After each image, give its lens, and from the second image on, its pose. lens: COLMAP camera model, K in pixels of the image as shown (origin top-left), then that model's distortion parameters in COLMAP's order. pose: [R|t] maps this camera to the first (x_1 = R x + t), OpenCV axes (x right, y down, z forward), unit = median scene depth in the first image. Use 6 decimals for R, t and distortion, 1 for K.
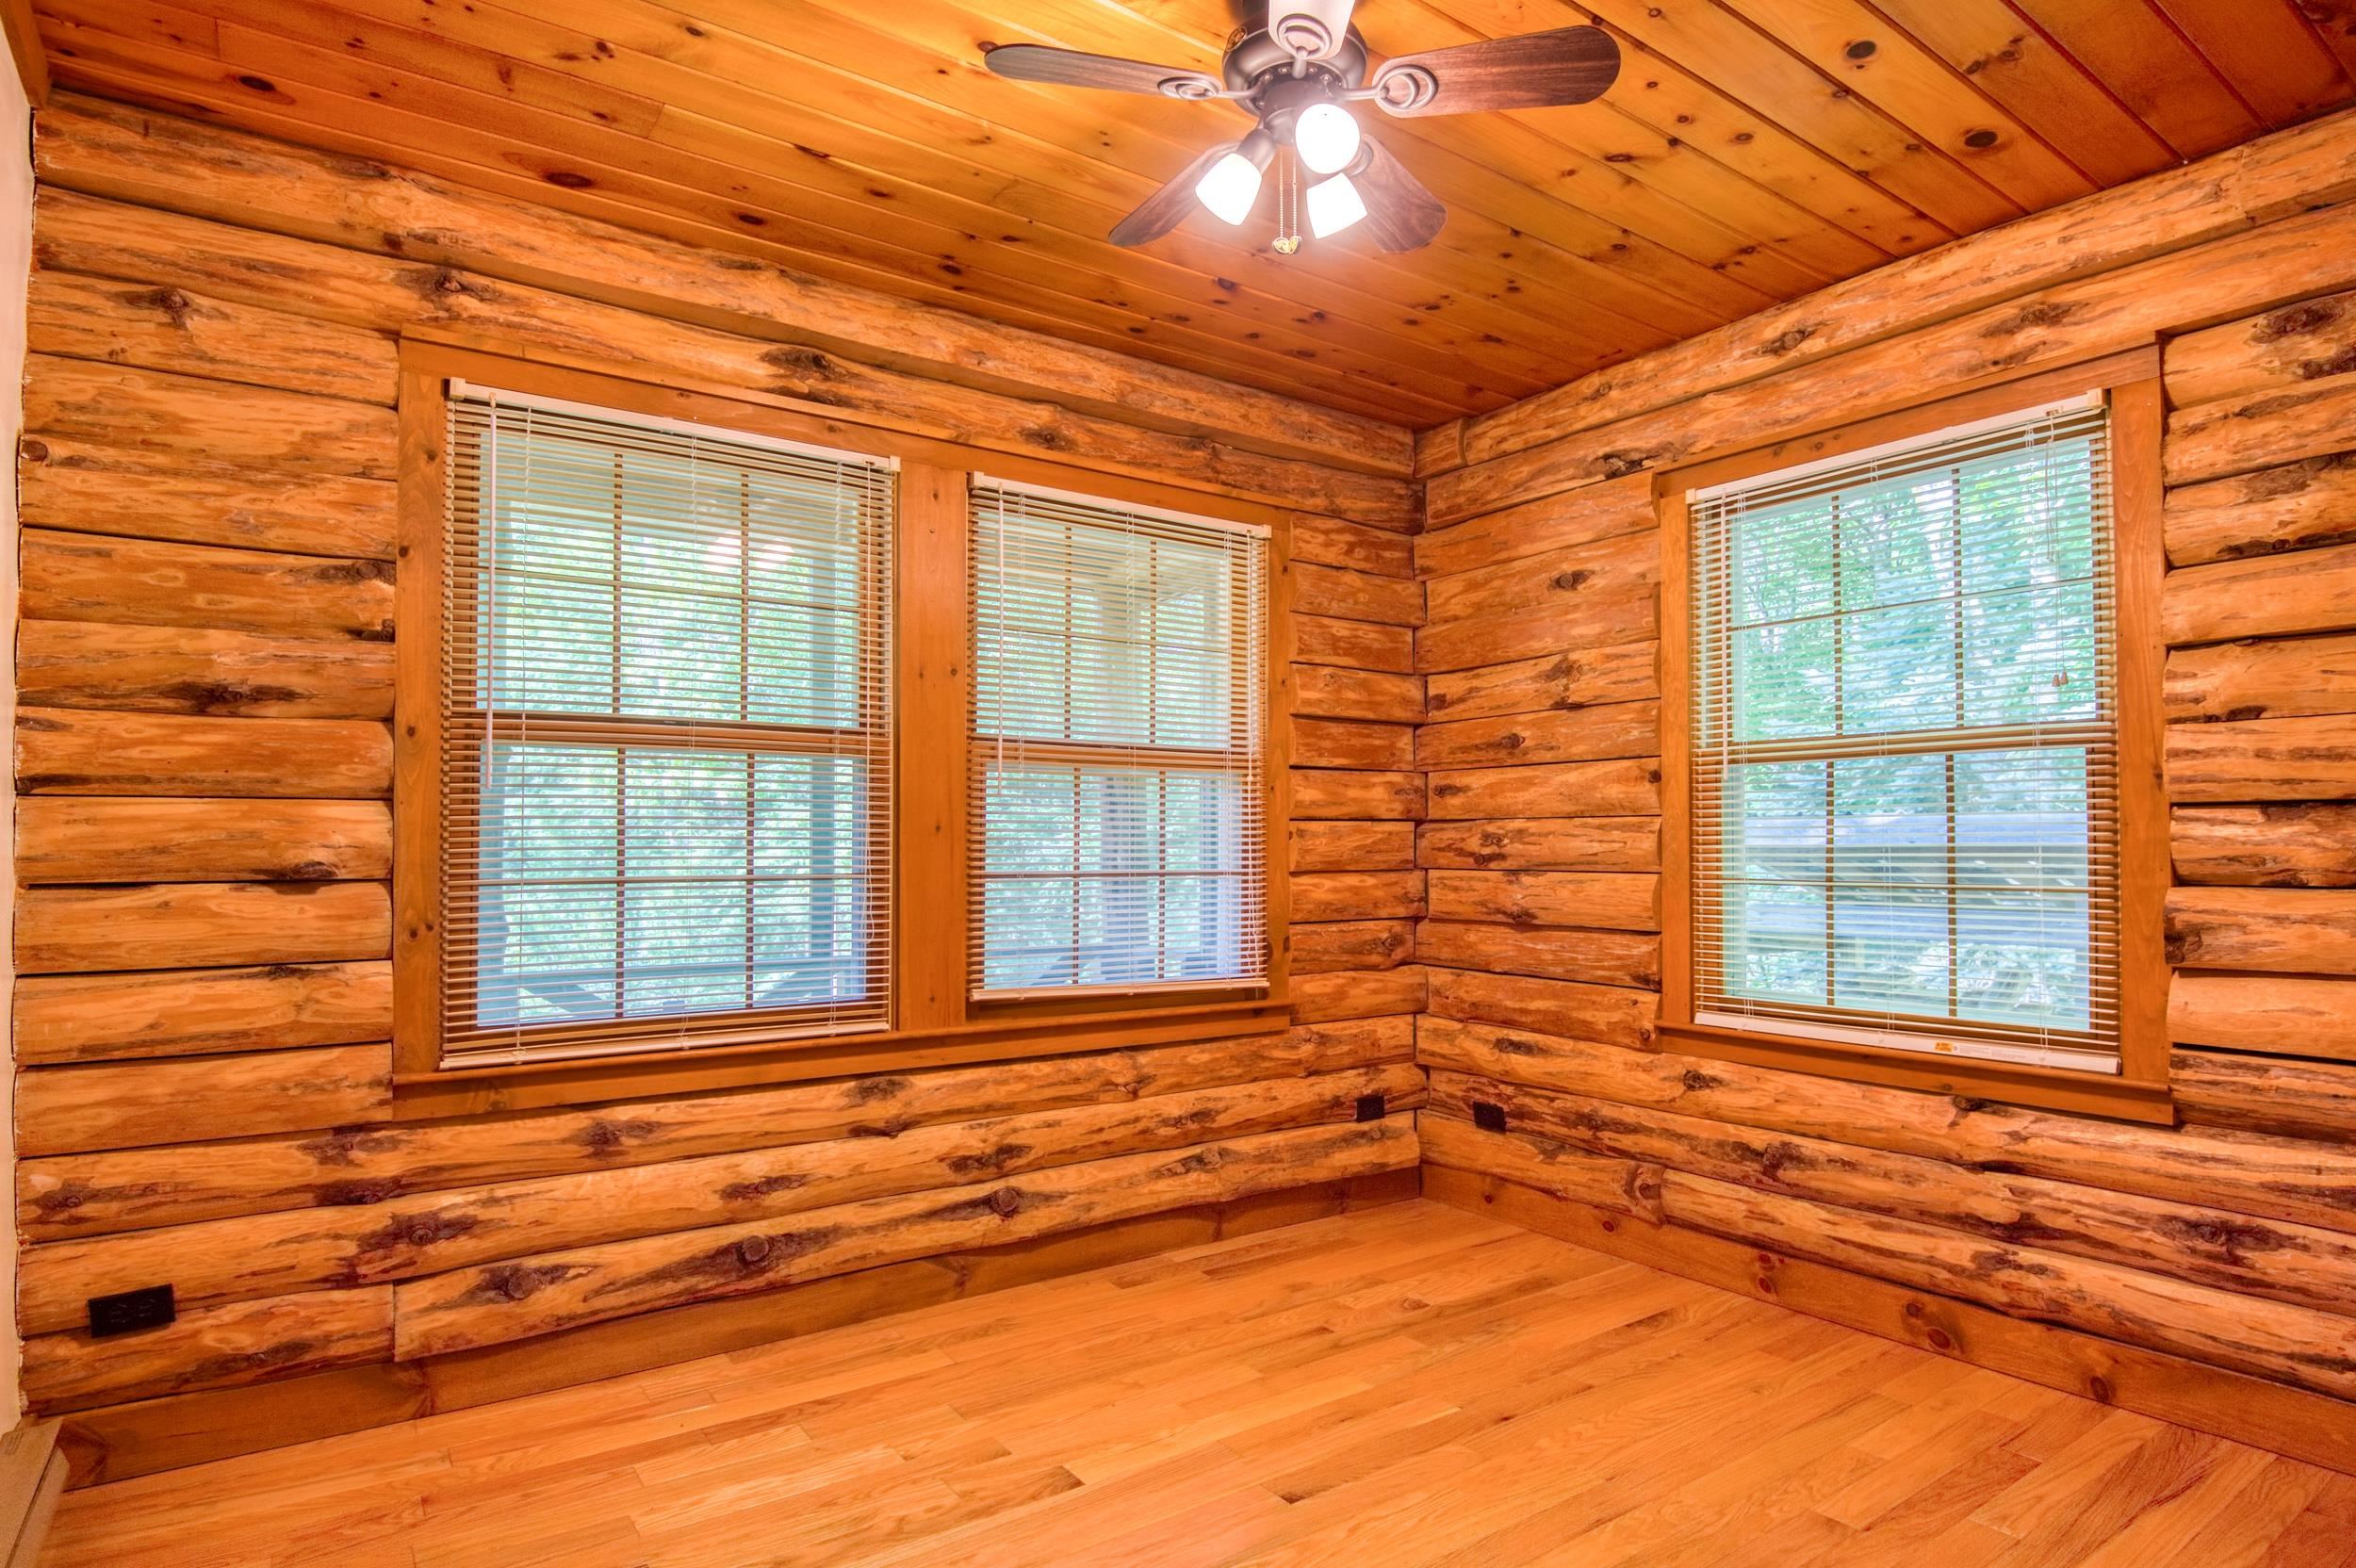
lens RADIAL K [[1261.0, 0, 1183.0], [0, 1261.0, 821.8], [0, 0, 1]] dist [-0.000534, -0.000426]
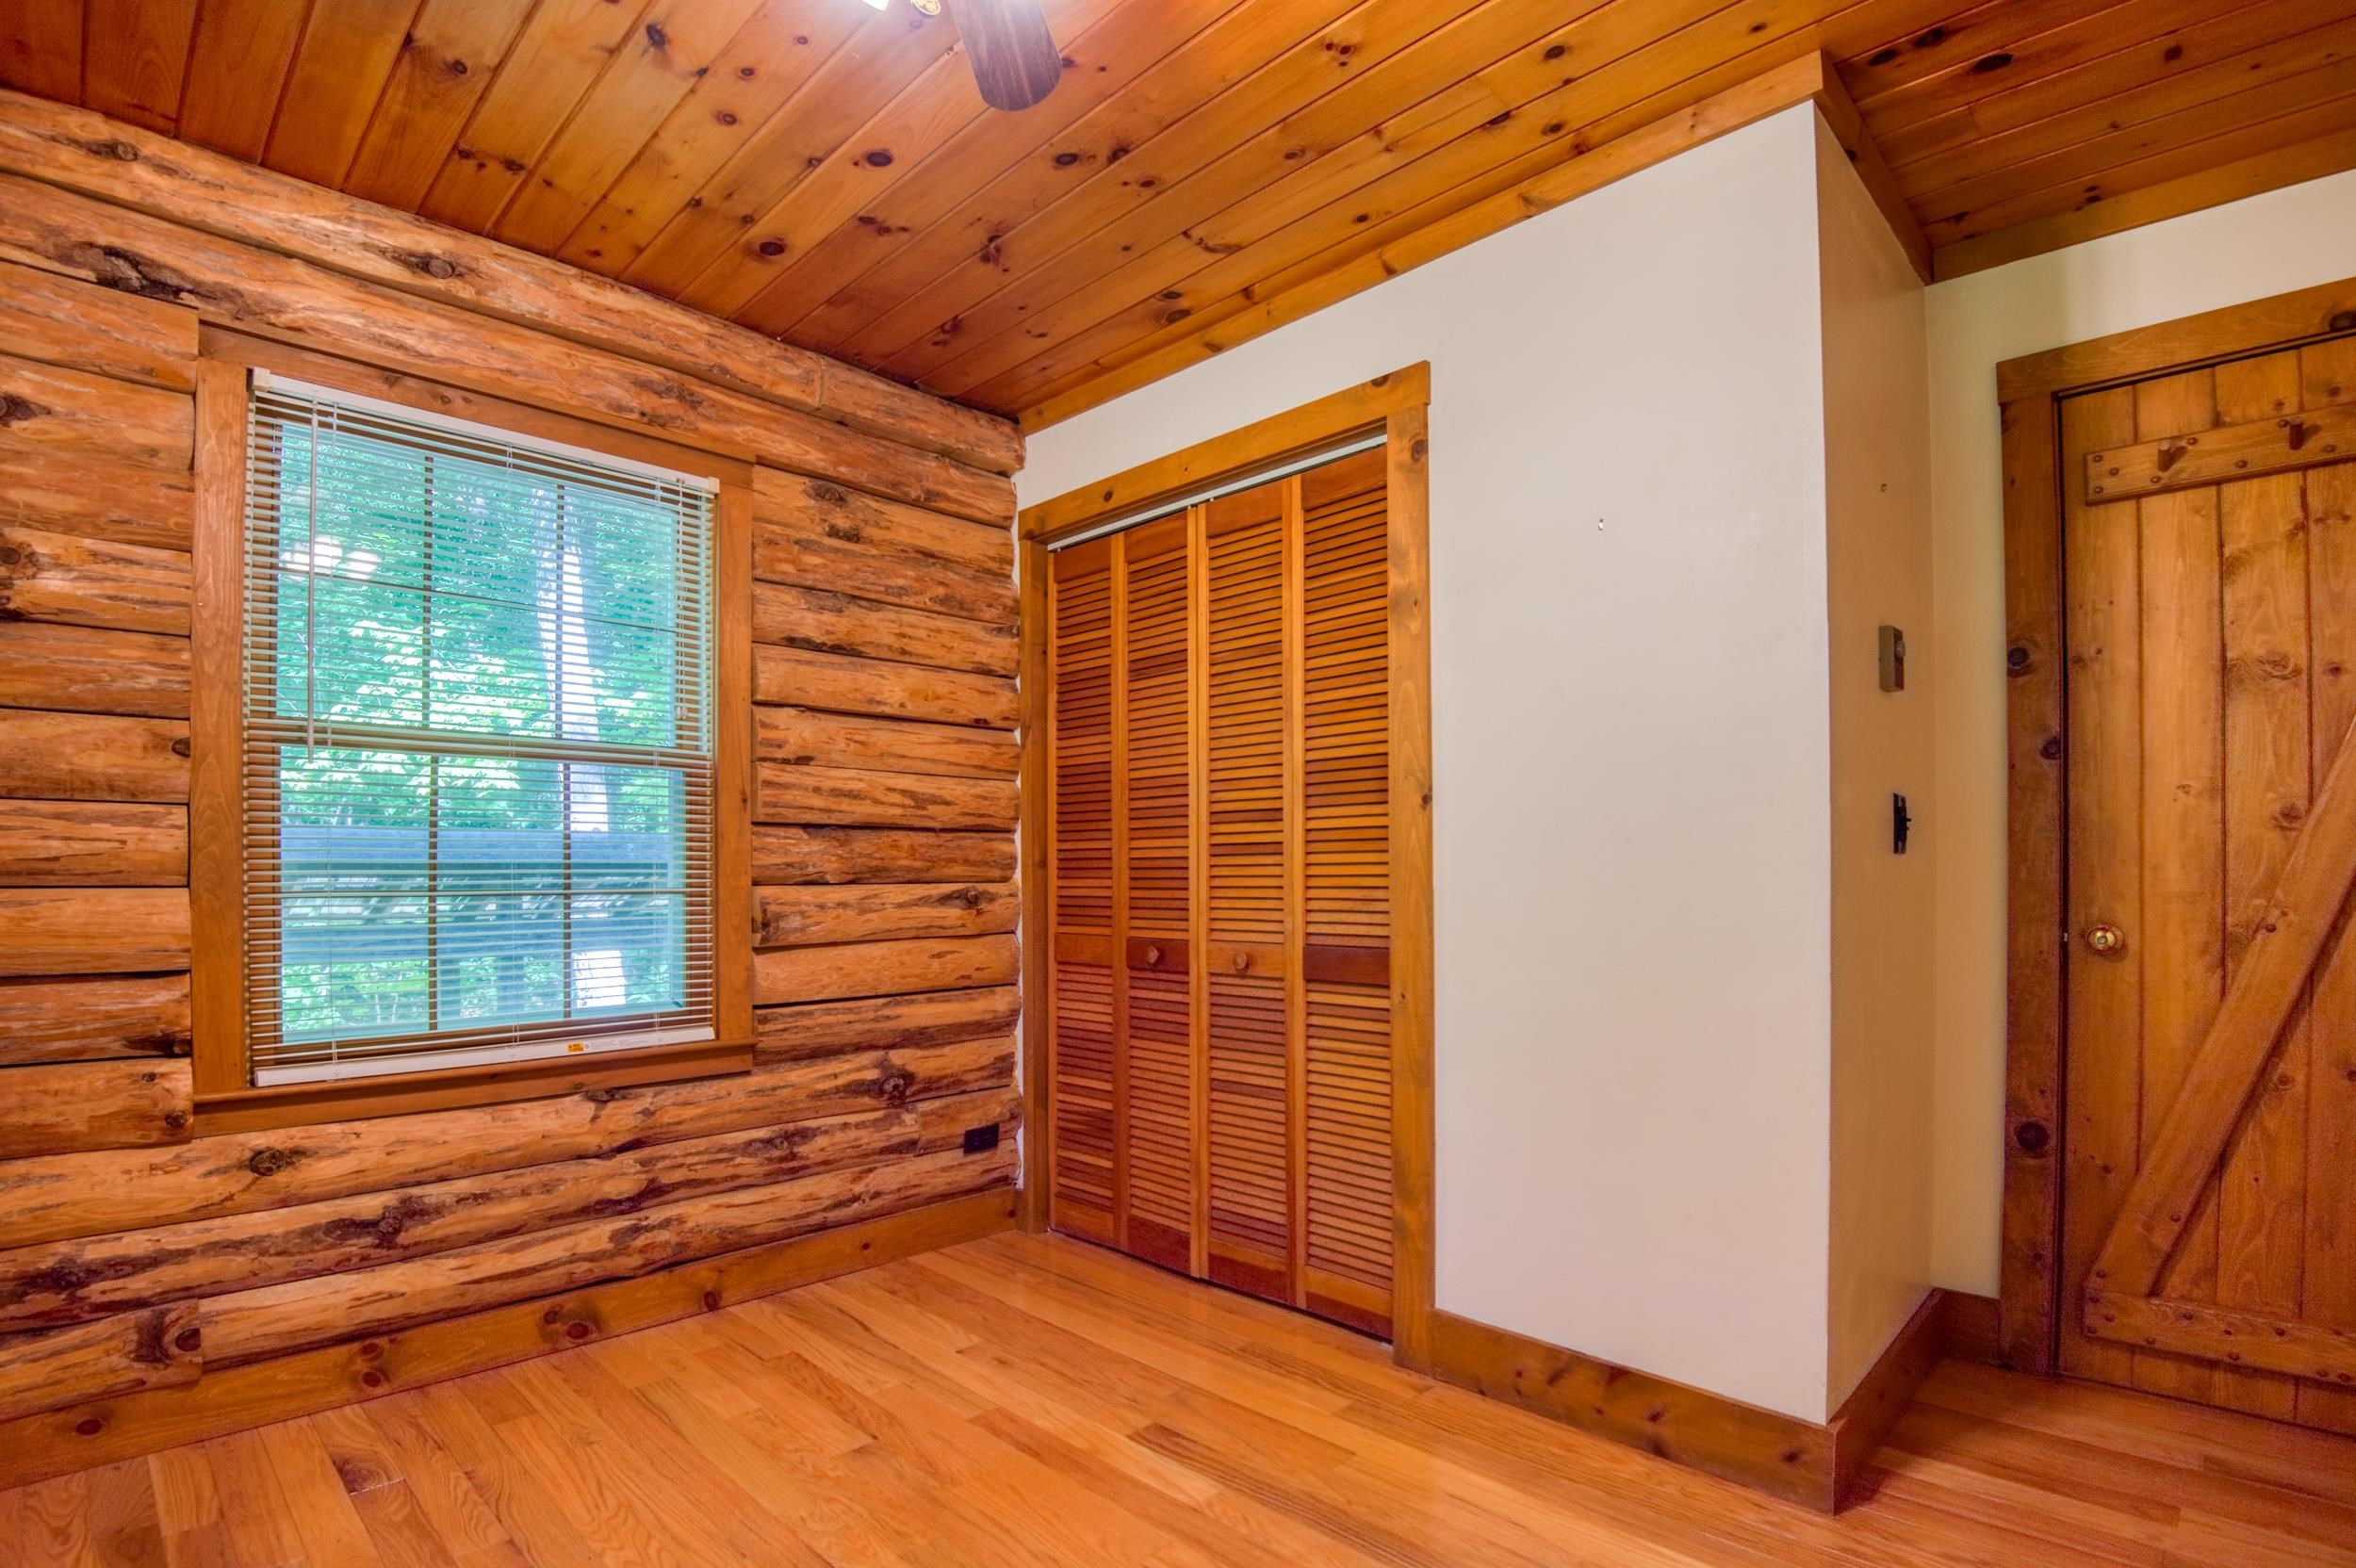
lens RADIAL K [[1176.0, 0, 1184.3], [0, 1176.0, 864.5], [0, 0, 1]] dist [-0.001494, -0.015011]
pose [[-0.164746, 0.009794, 0.986287, -0.431469], [-0.019652, 0.999720, -0.013210, 0.032540], [-0.986140, -0.021559, -0.164507, 0.682535]]
